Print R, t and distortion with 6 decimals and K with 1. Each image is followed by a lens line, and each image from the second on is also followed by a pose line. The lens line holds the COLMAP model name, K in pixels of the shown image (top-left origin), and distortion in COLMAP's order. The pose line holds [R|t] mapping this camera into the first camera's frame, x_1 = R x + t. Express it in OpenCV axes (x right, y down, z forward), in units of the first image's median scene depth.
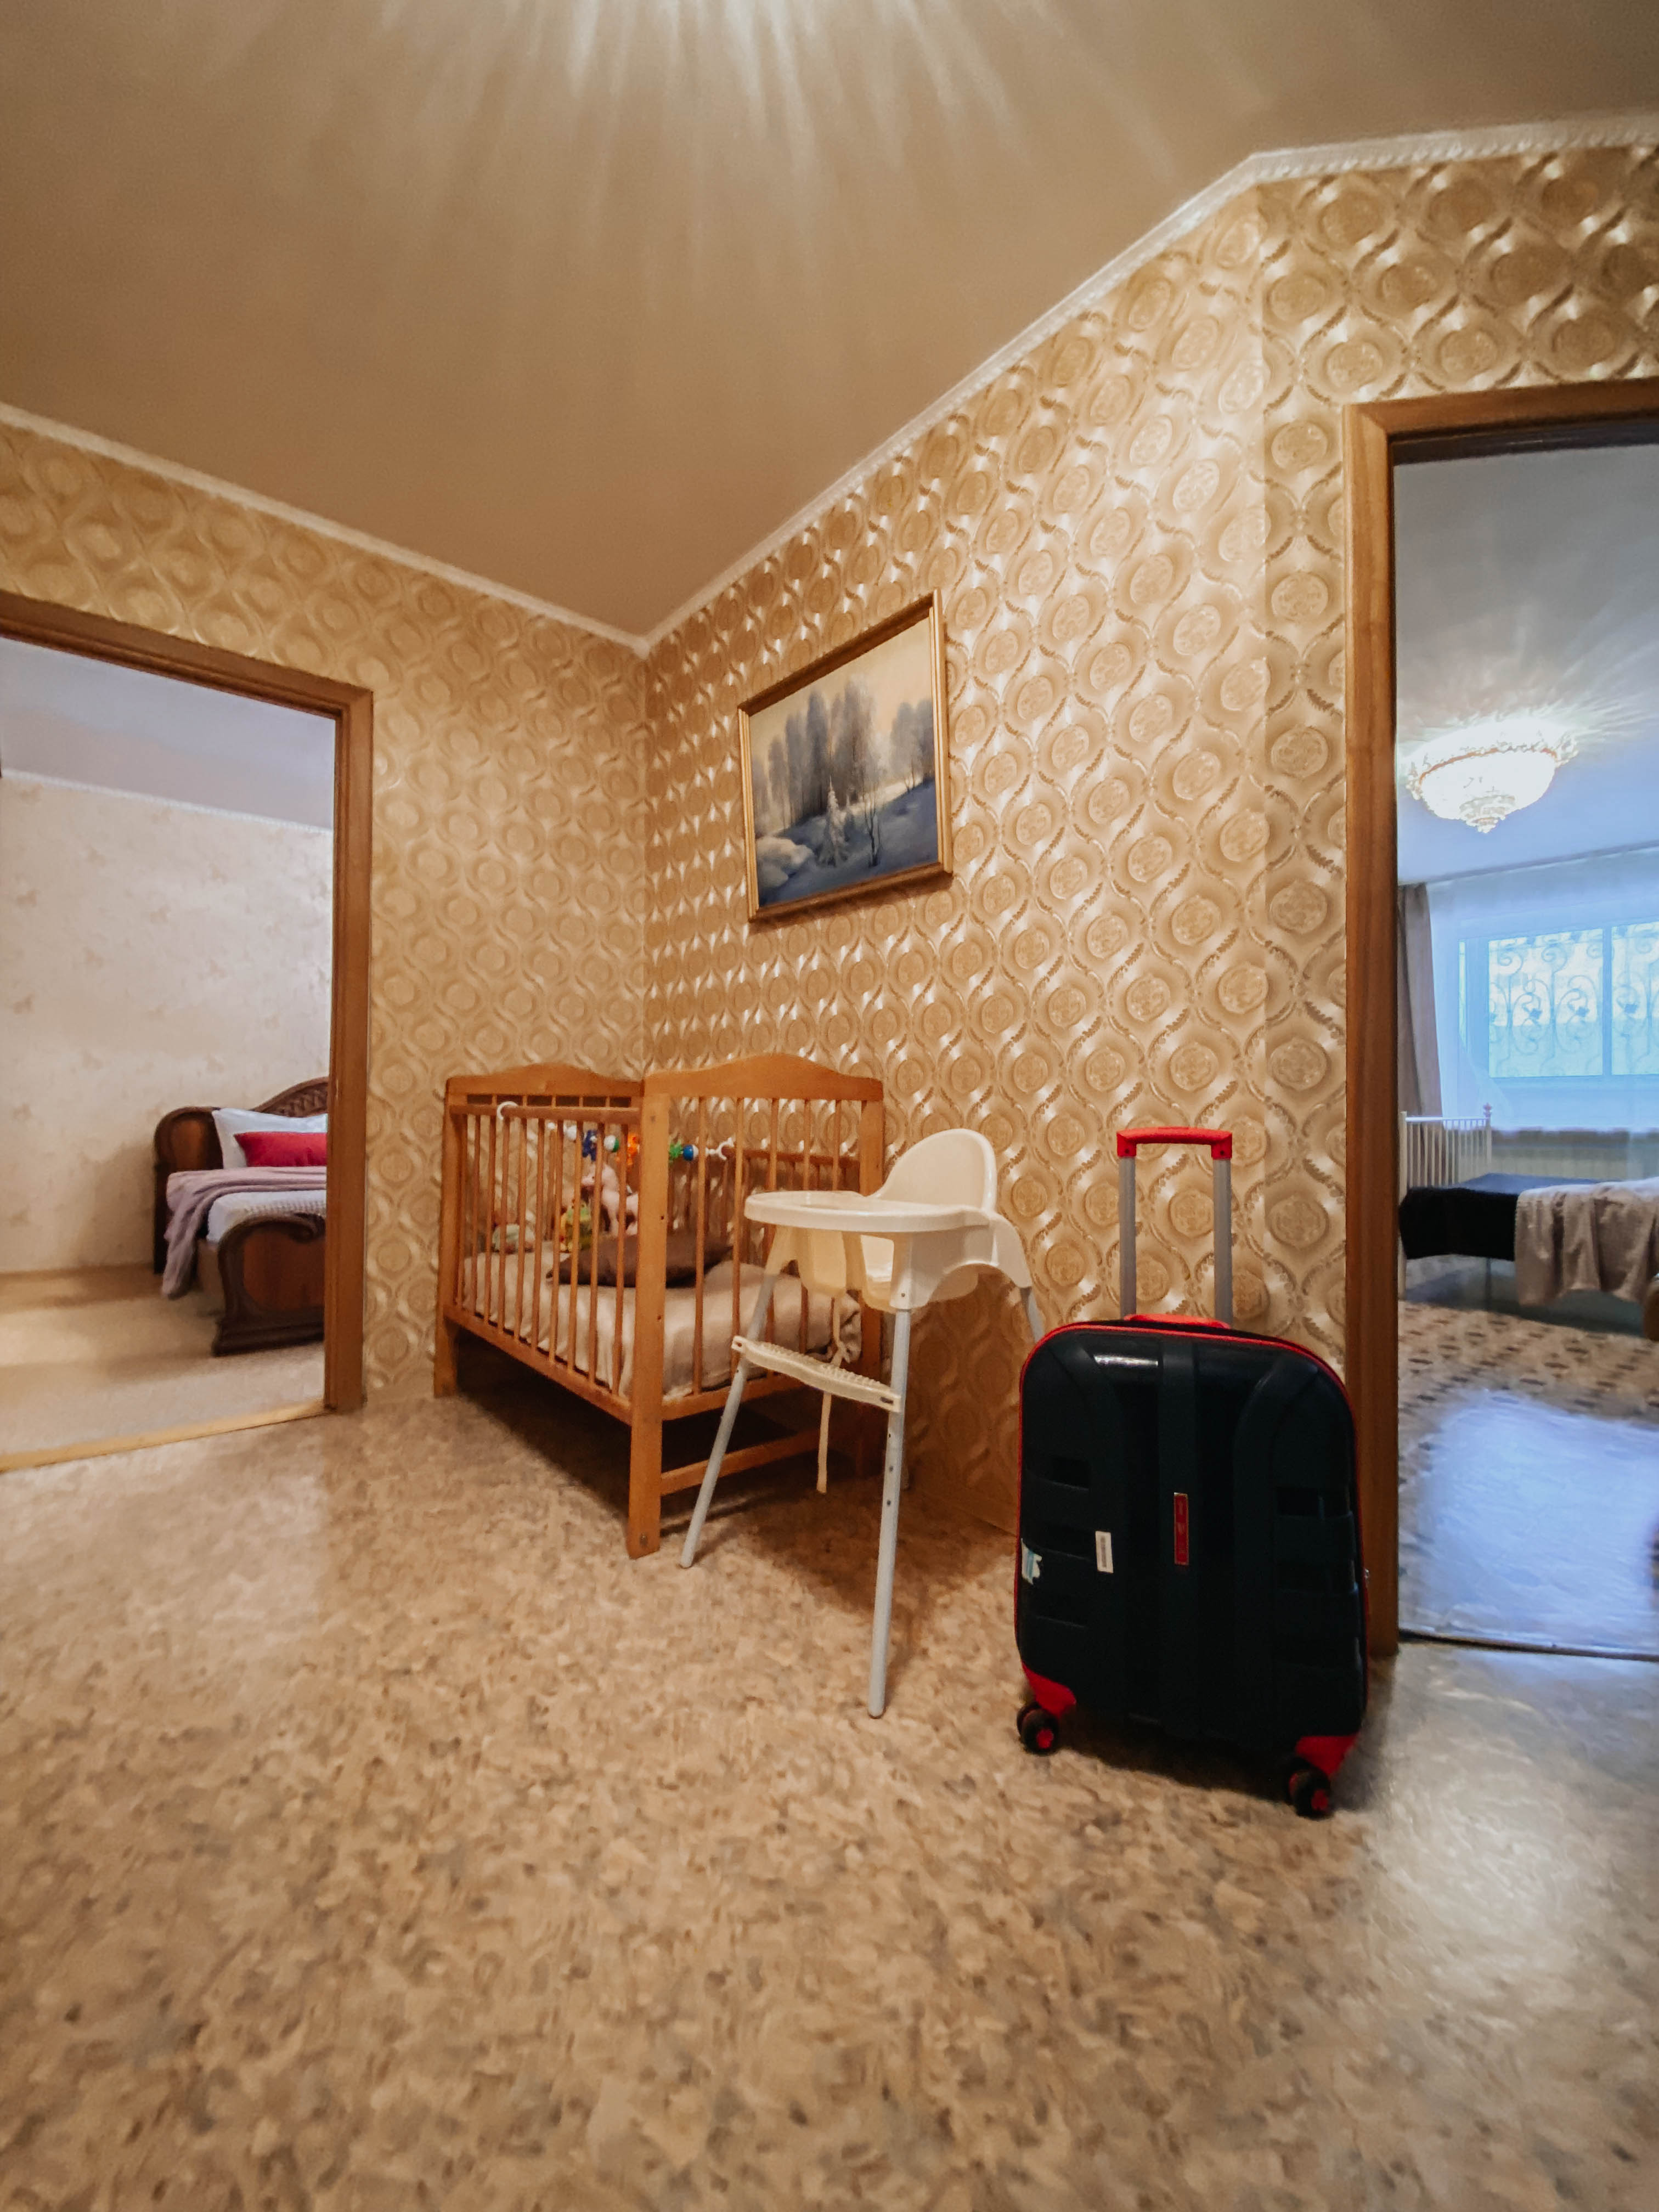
lens RADIAL K [[904.6, 0, 822.9], [0, 904.6, 1100.0], [0, 0, 1]] dist [0.023023, -0.022061]
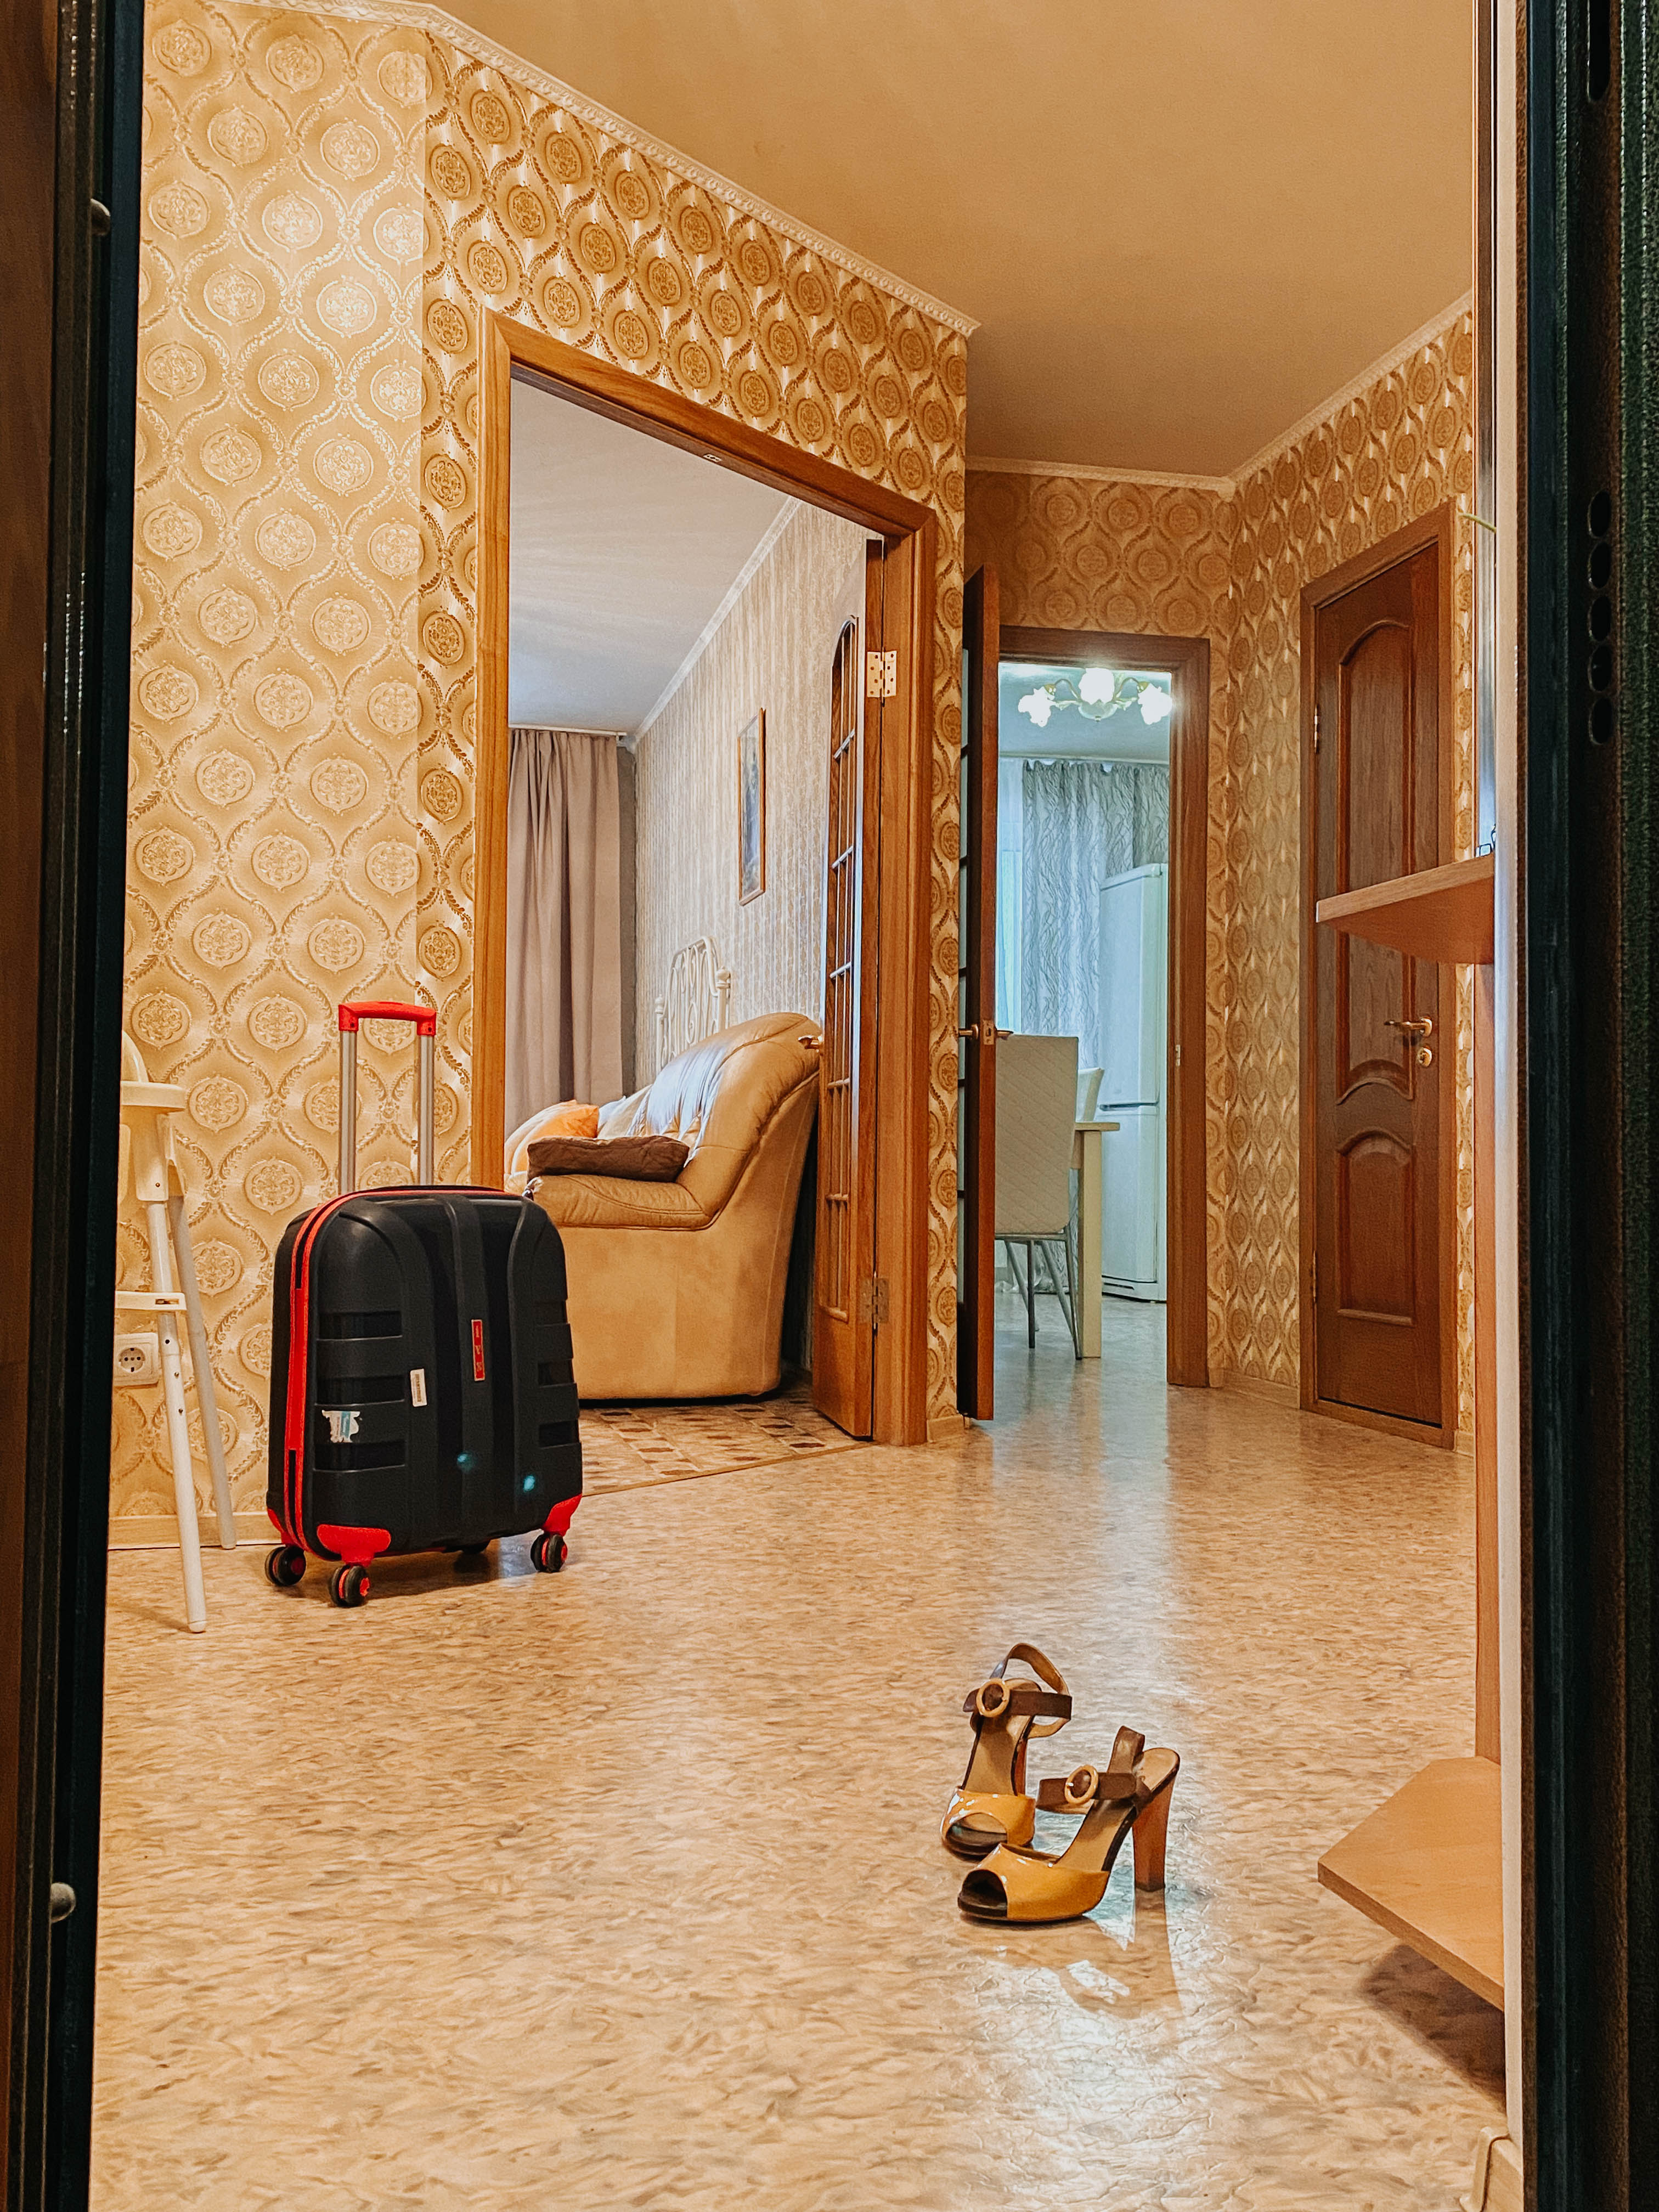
lens RADIAL K [[2090.7, 0, 829.5], [0, 2090.7, 1106.0], [0, 0, 1]] dist [-0.001316, -0.002444]
pose [[0.450302, 0.021125, 0.892626, -1.314455], [-0.020530, 0.999701, -0.013303, 0.151246], [-0.892640, -0.012335, 0.450601, -0.413917]]
